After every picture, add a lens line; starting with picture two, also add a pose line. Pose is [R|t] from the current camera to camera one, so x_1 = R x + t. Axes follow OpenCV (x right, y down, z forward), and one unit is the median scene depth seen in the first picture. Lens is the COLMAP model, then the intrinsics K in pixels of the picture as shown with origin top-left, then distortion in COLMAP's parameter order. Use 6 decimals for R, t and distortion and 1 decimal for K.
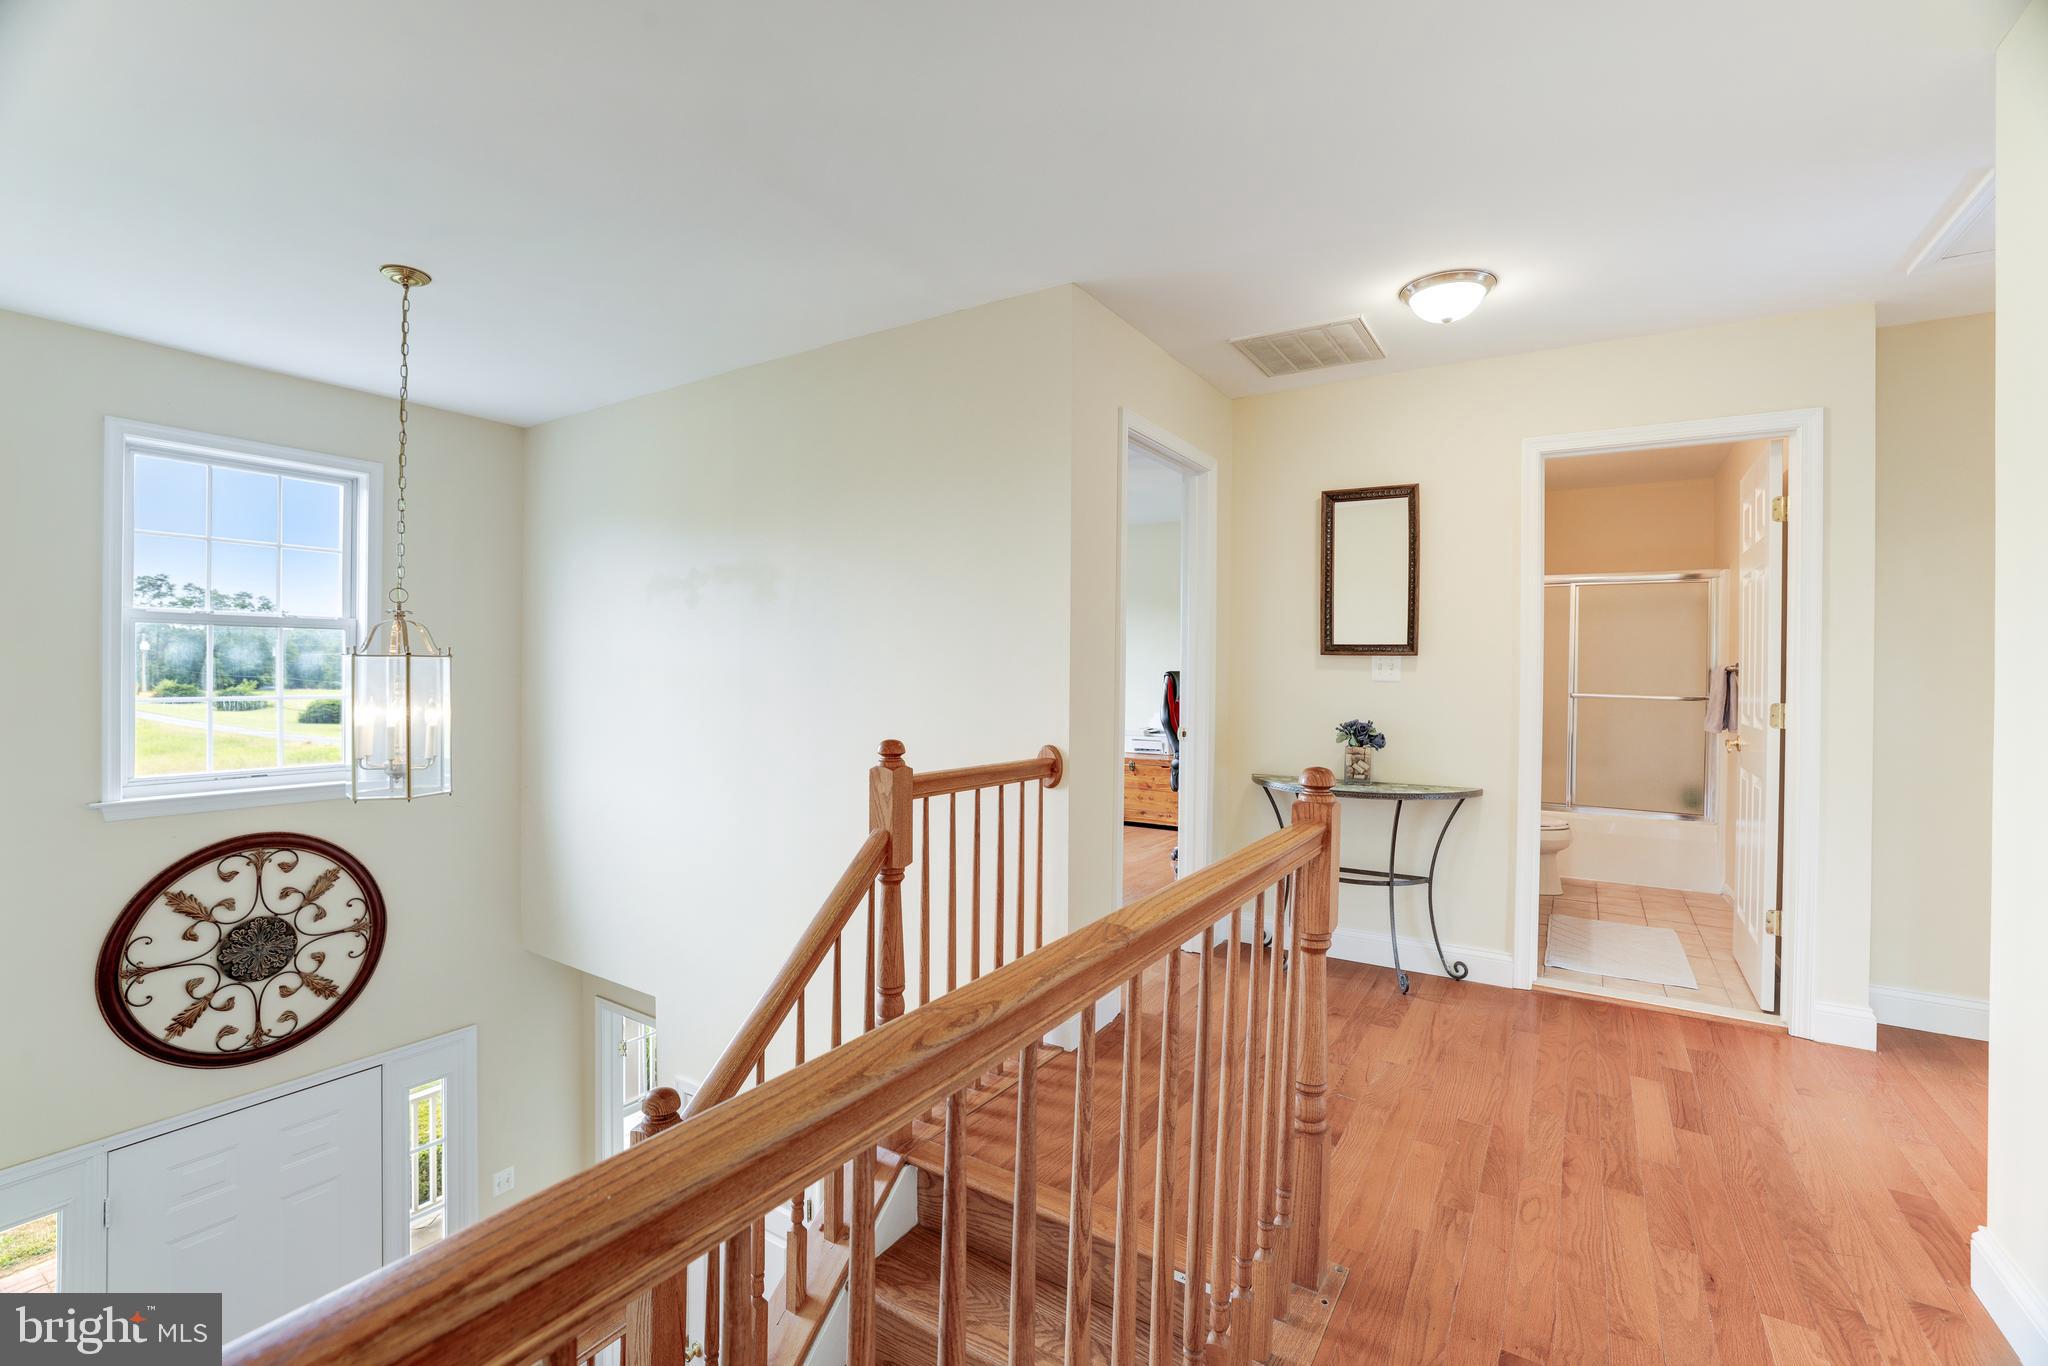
lens RADIAL K [[890.5, 0, 1007.8], [0, 890.5, 664.7], [0, 0, 1]] dist [-0.039157, 0.007953]
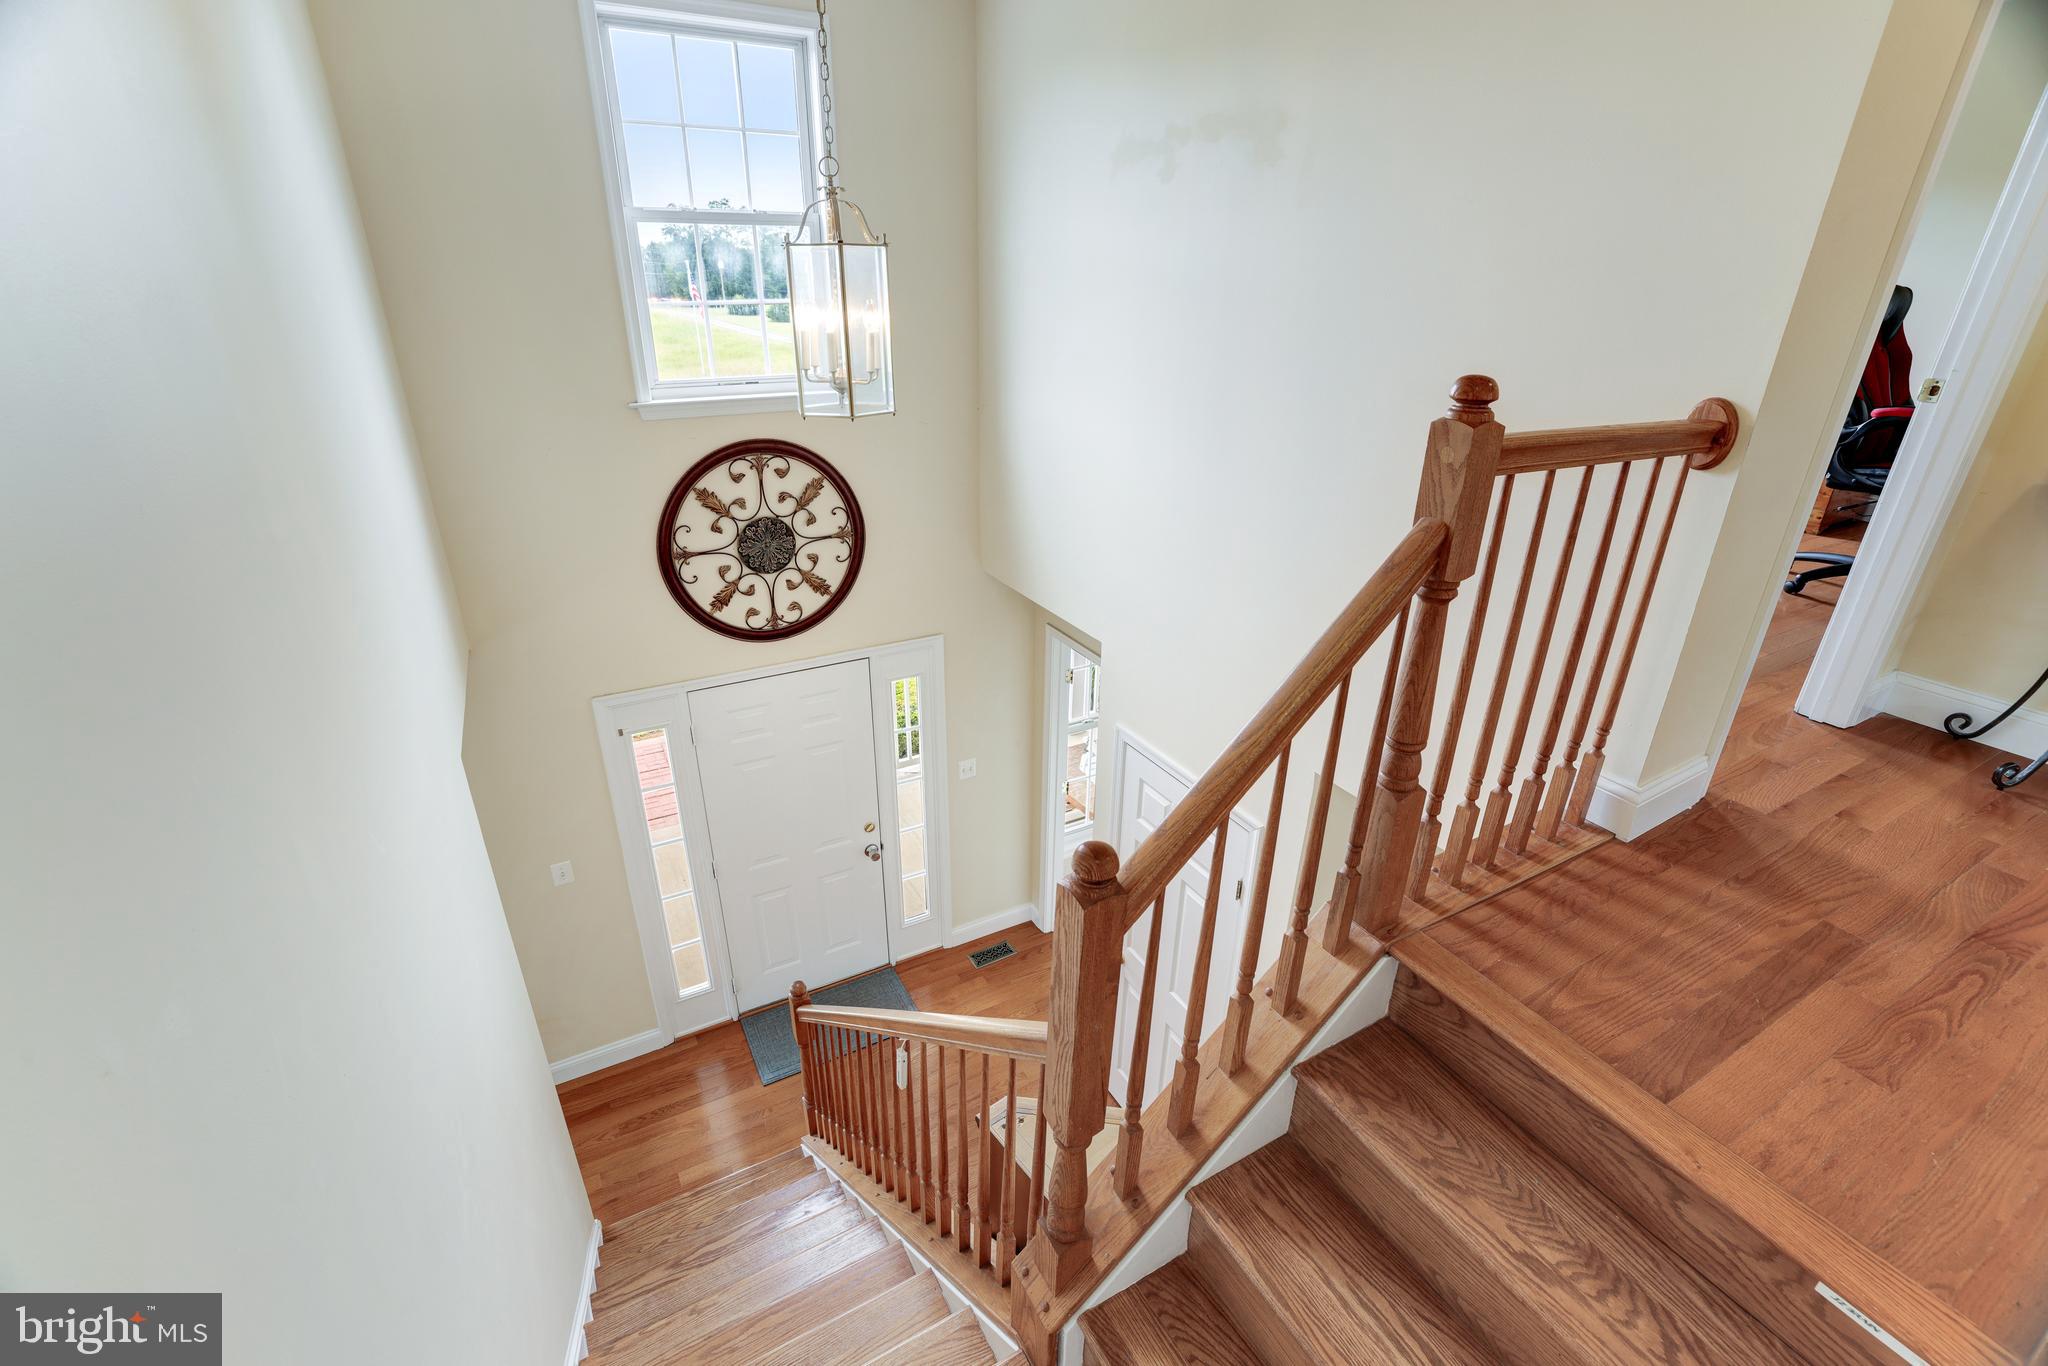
lens RADIAL K [[890.5, 0, 1021.9], [0, 890.5, 687.3], [0, 0, 1]] dist [-0.039157, 0.007953]
pose [[0.887675, 0.194022, -0.417599, -0.090281], [-0.000504, 0.907304, 0.420475, 0.020393], [0.460471, -0.373035, 0.805488, 0.231431]]
